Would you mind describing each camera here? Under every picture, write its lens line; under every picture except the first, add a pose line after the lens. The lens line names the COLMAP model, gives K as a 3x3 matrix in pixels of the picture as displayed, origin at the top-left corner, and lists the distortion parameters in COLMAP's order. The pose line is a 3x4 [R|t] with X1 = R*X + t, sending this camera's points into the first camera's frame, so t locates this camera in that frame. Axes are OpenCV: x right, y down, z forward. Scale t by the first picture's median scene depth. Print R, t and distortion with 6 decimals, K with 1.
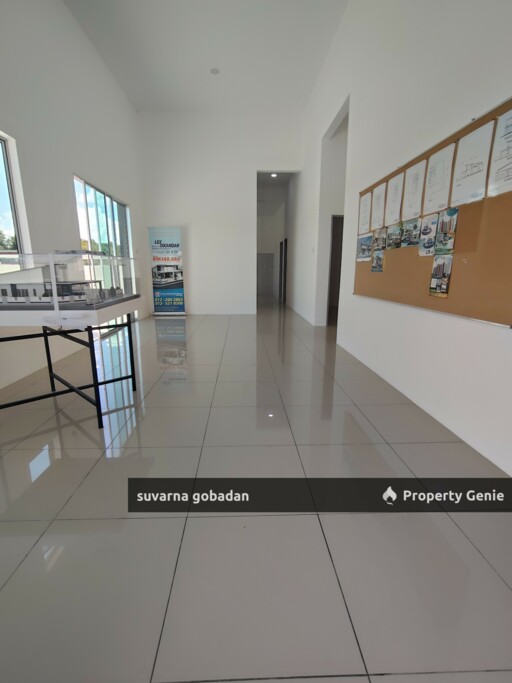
lens RADIAL K [[315.6, 0, 256.0], [0, 315.6, 341.5], [0, 0, 1]] dist [-0.001775, -0.000269]
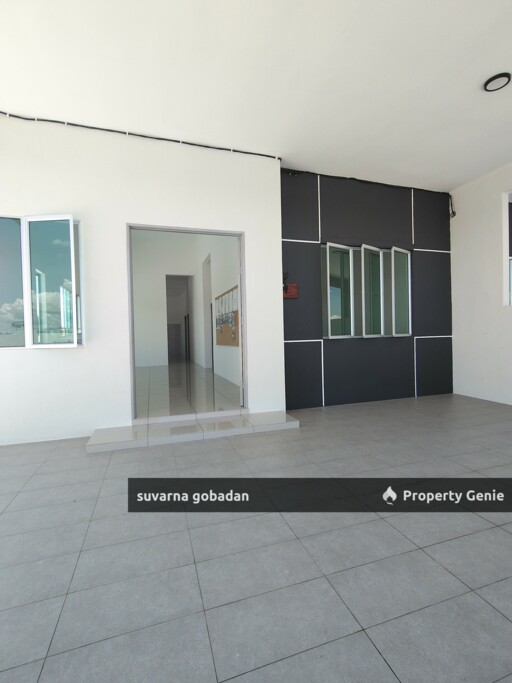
lens RADIAL K [[315.6, 0, 256.0], [0, 315.6, 341.5], [0, 0, 1]] dist [-0.001775, -0.000269]
pose [[0.962003, -0.028598, 0.271539, -0.001222], [0.084596, 0.976781, -0.196833, 0.160023], [-0.259604, 0.212325, 0.942085, -0.622124]]
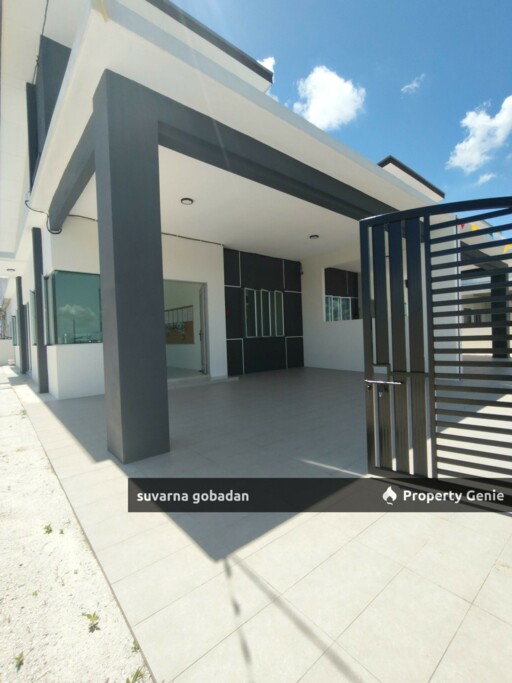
lens RADIAL K [[315.6, 0, 256.0], [0, 315.6, 341.5], [0, 0, 1]] dist [-0.001775, -0.000269]
pose [[0.781568, -0.037457, 0.622694, -0.508069], [0.173190, 0.971984, -0.158909, 0.275764], [-0.599297, 0.232042, 0.766159, -1.097412]]
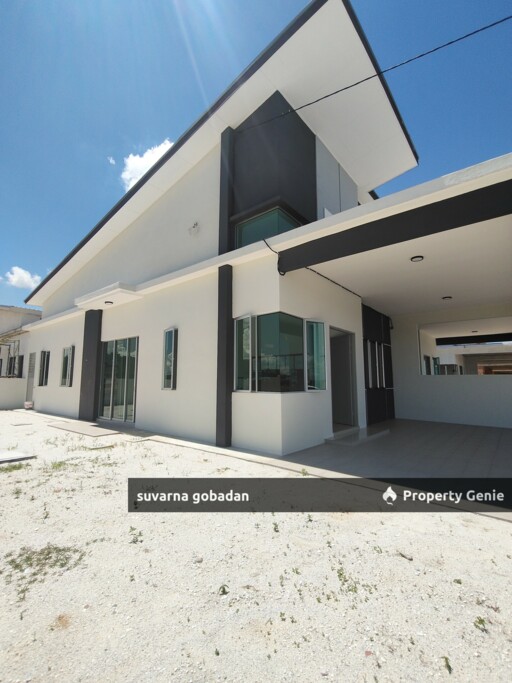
lens RADIAL K [[315.6, 0, 256.0], [0, 315.6, 341.5], [0, 0, 1]] dist [-0.001775, -0.000269]
pose [[0.658770, 0.096178, 0.746171, -1.096349], [0.166354, 0.948625, -0.269141, 0.114374], [-0.733722, 0.301431, 0.608926, -0.508514]]
